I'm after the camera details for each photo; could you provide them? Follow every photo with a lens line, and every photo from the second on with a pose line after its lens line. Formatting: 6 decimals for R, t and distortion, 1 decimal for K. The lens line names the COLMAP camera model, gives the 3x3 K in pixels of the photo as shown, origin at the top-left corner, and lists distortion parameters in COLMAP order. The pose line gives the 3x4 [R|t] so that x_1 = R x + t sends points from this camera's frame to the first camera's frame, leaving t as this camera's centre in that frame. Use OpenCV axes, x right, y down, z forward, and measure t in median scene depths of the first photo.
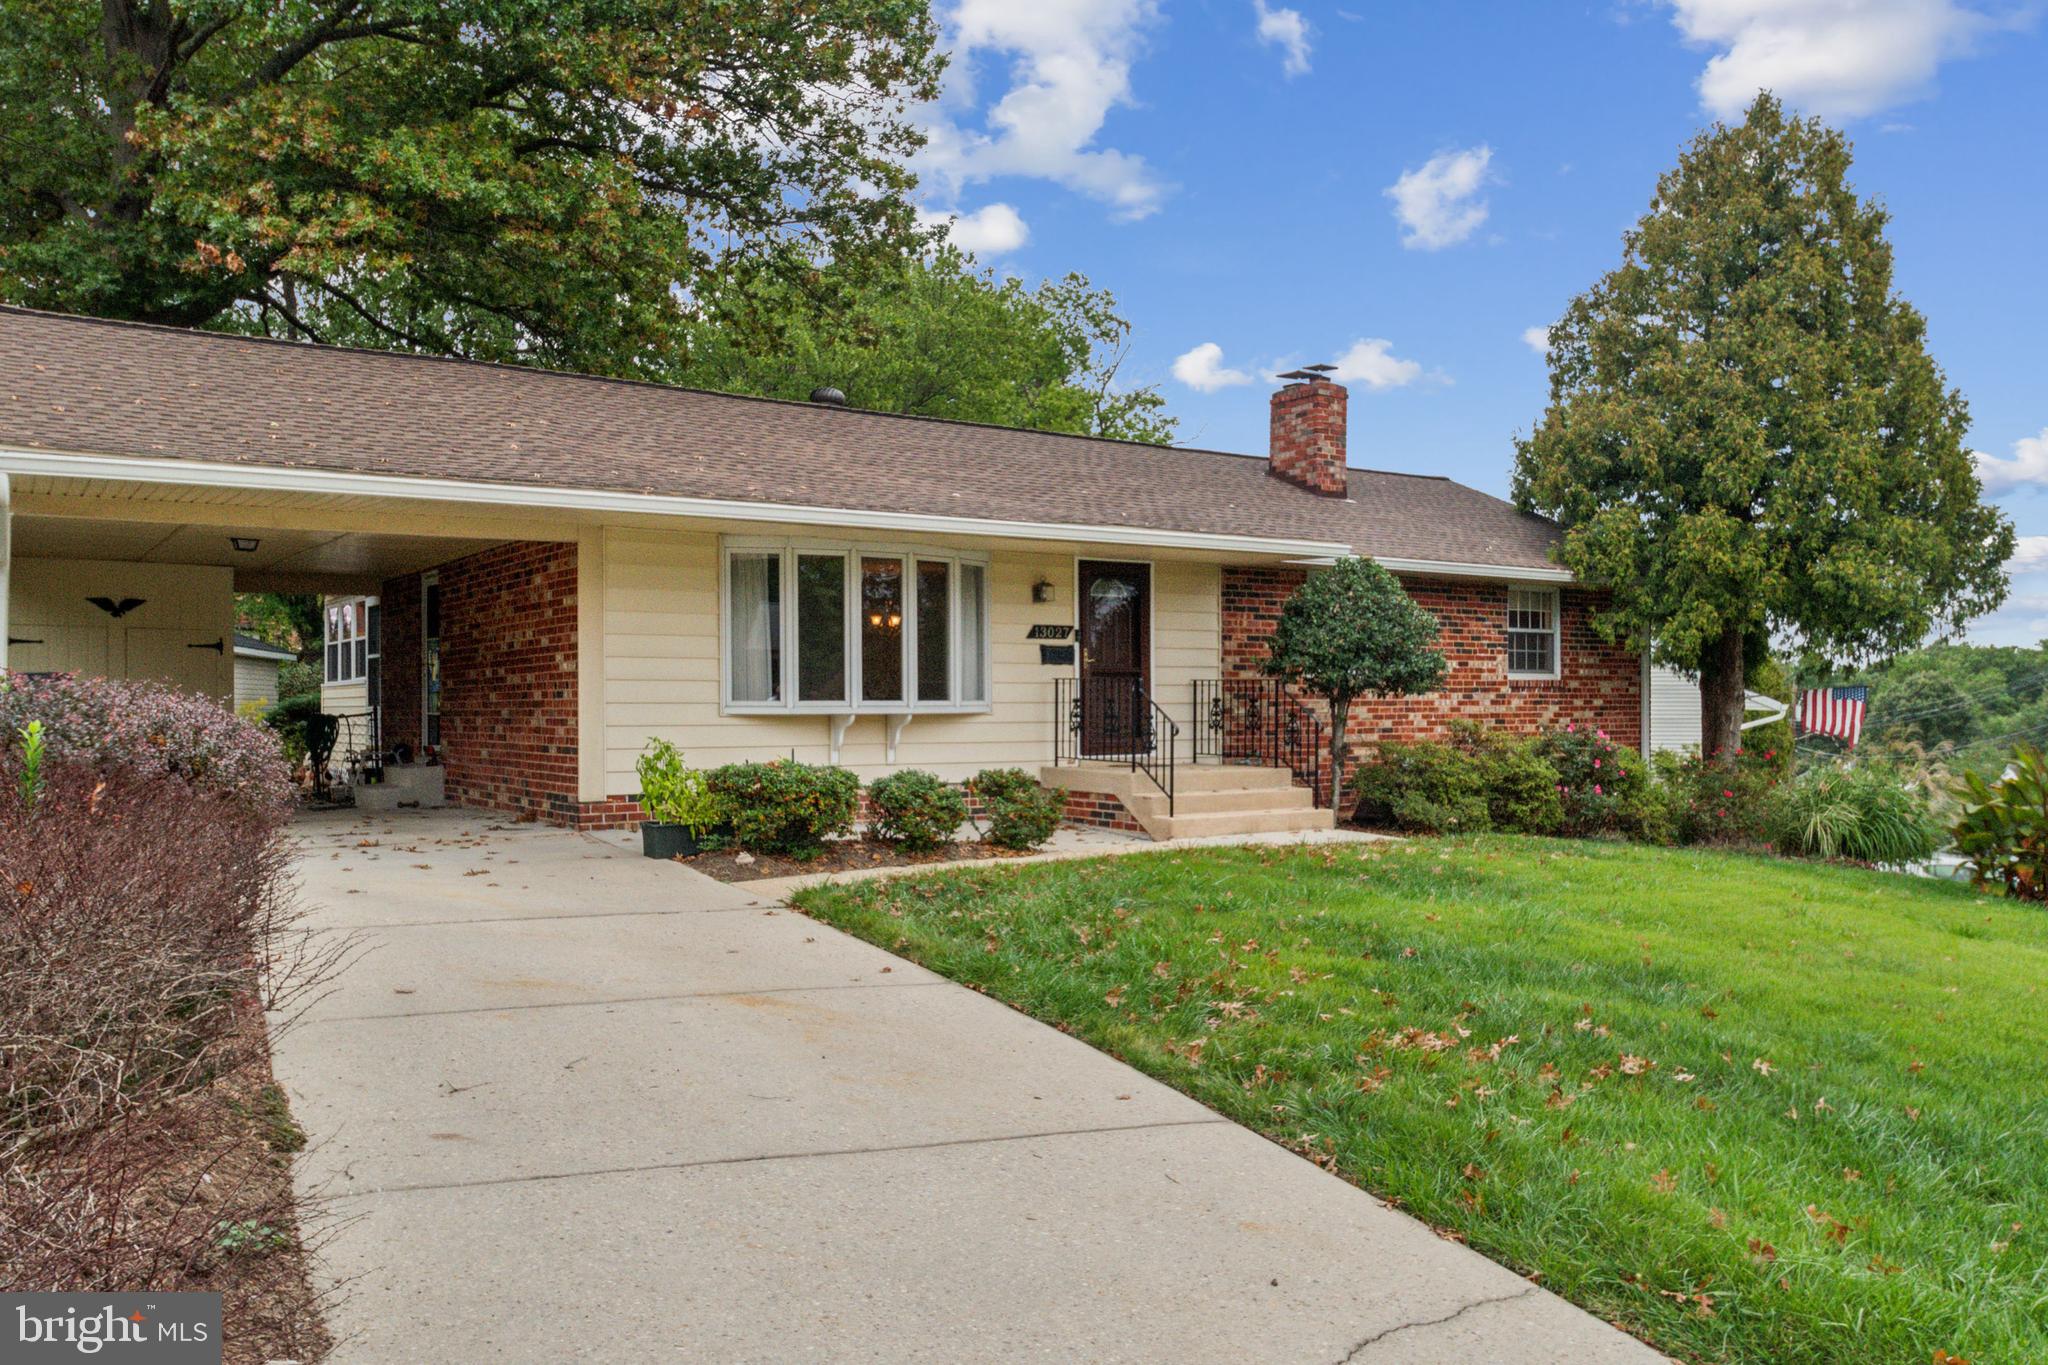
lens RADIAL K [[1398.6, 0, 1023.2], [0, 1398.6, 659.7], [0, 0, 1]] dist [0.003023, 0.000661]
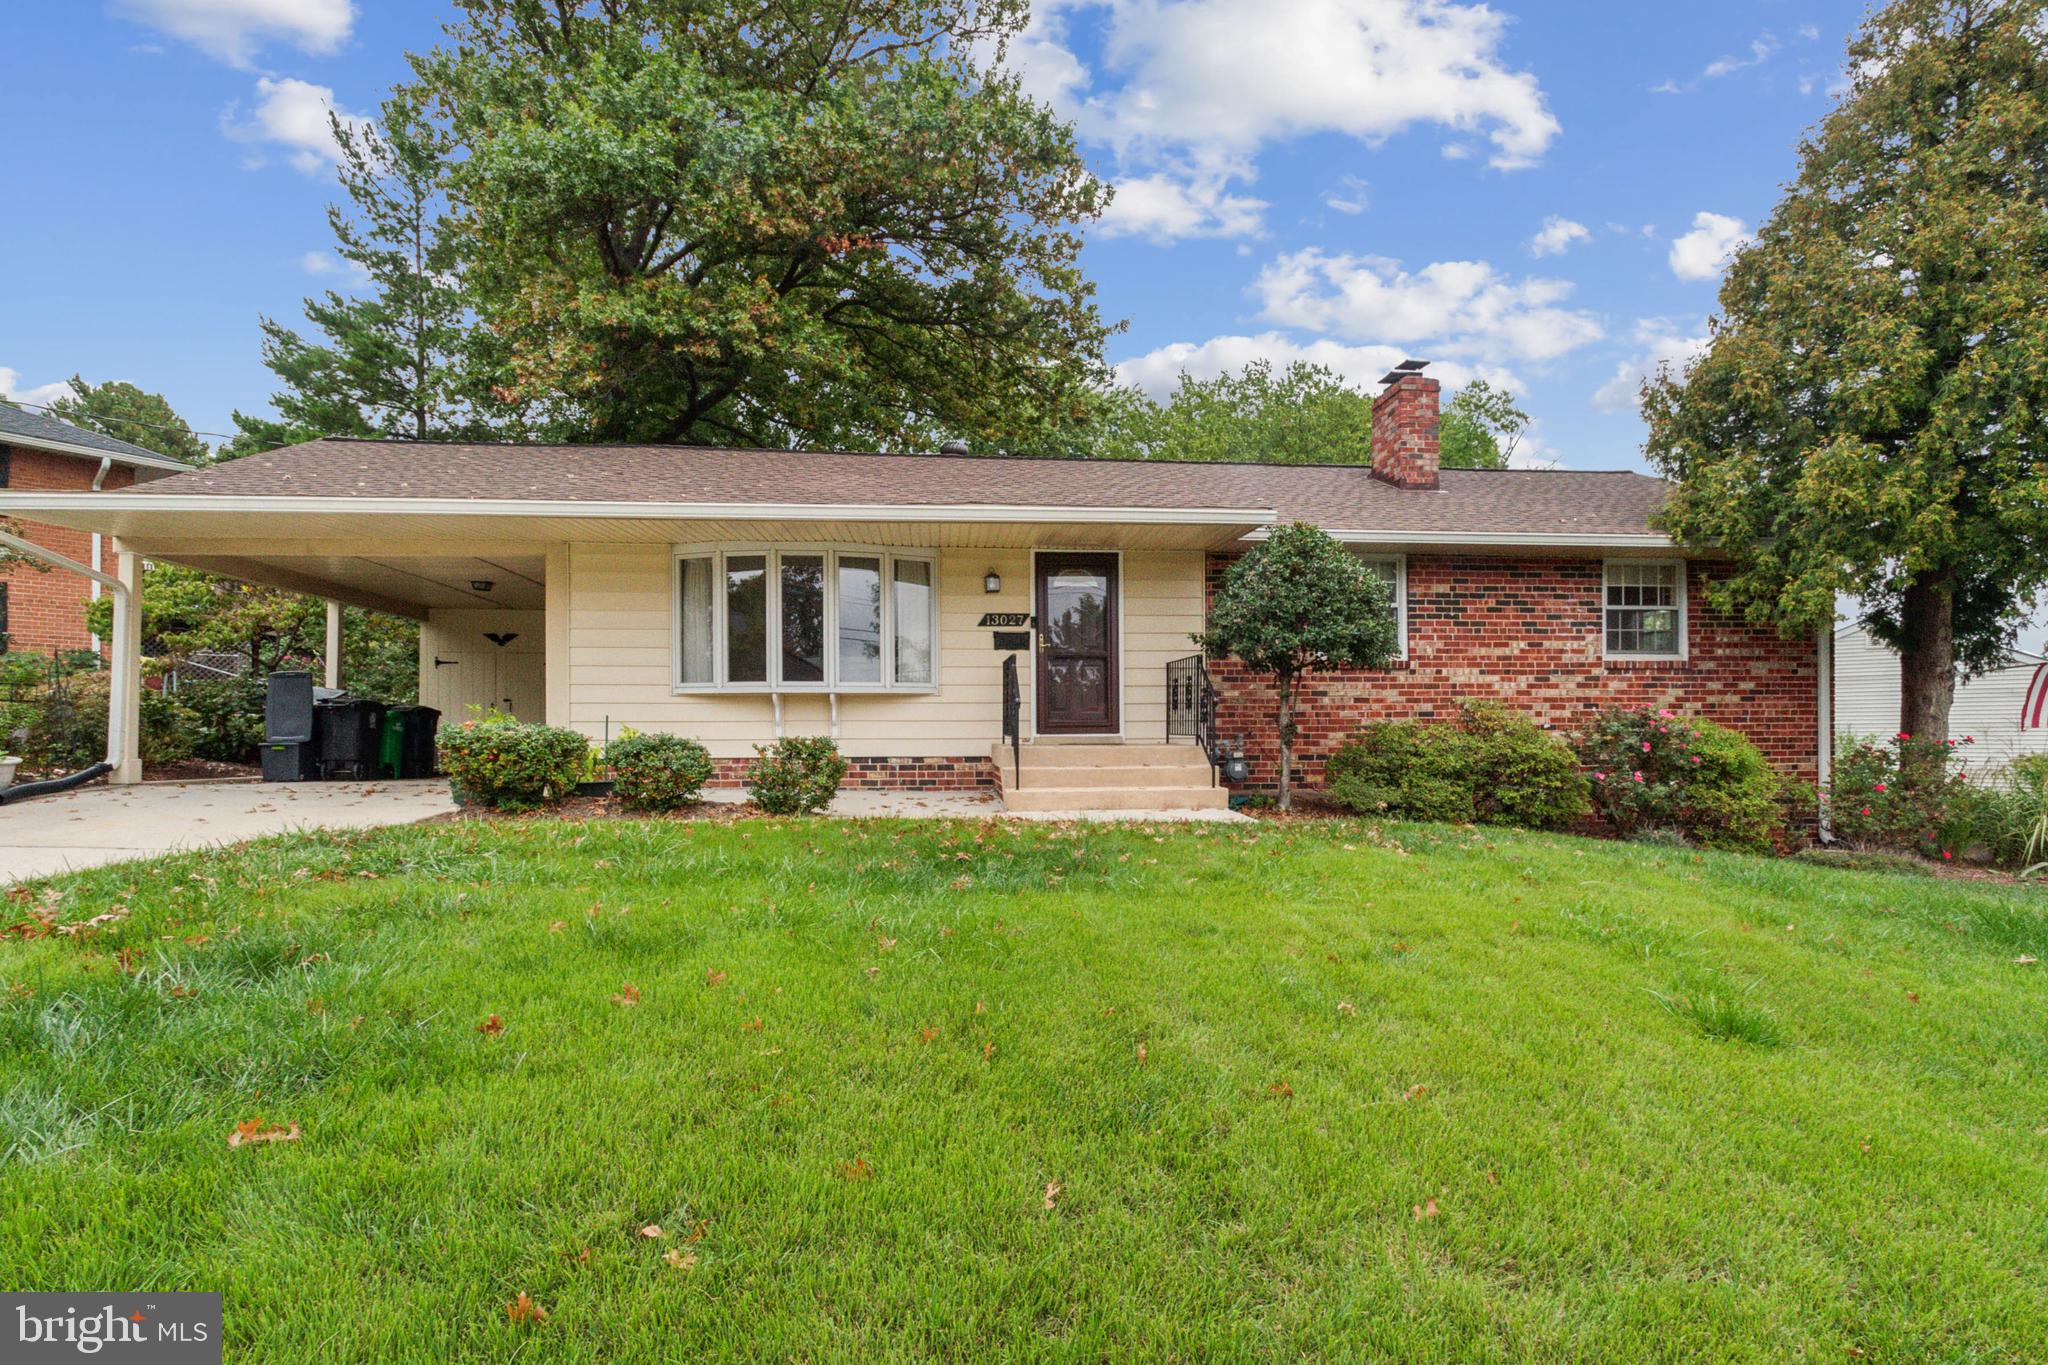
lens RADIAL K [[950.2, 0, 1033.8], [0, 950.2, 698.9], [0, 0, 1]] dist [0.000116, -0.000626]
pose [[0.897846, -0.016725, -0.439991, 0.294922], [0.017561, 0.999843, -0.002172, 0.035370], [0.439958, -0.005777, 0.898000, 0.280532]]
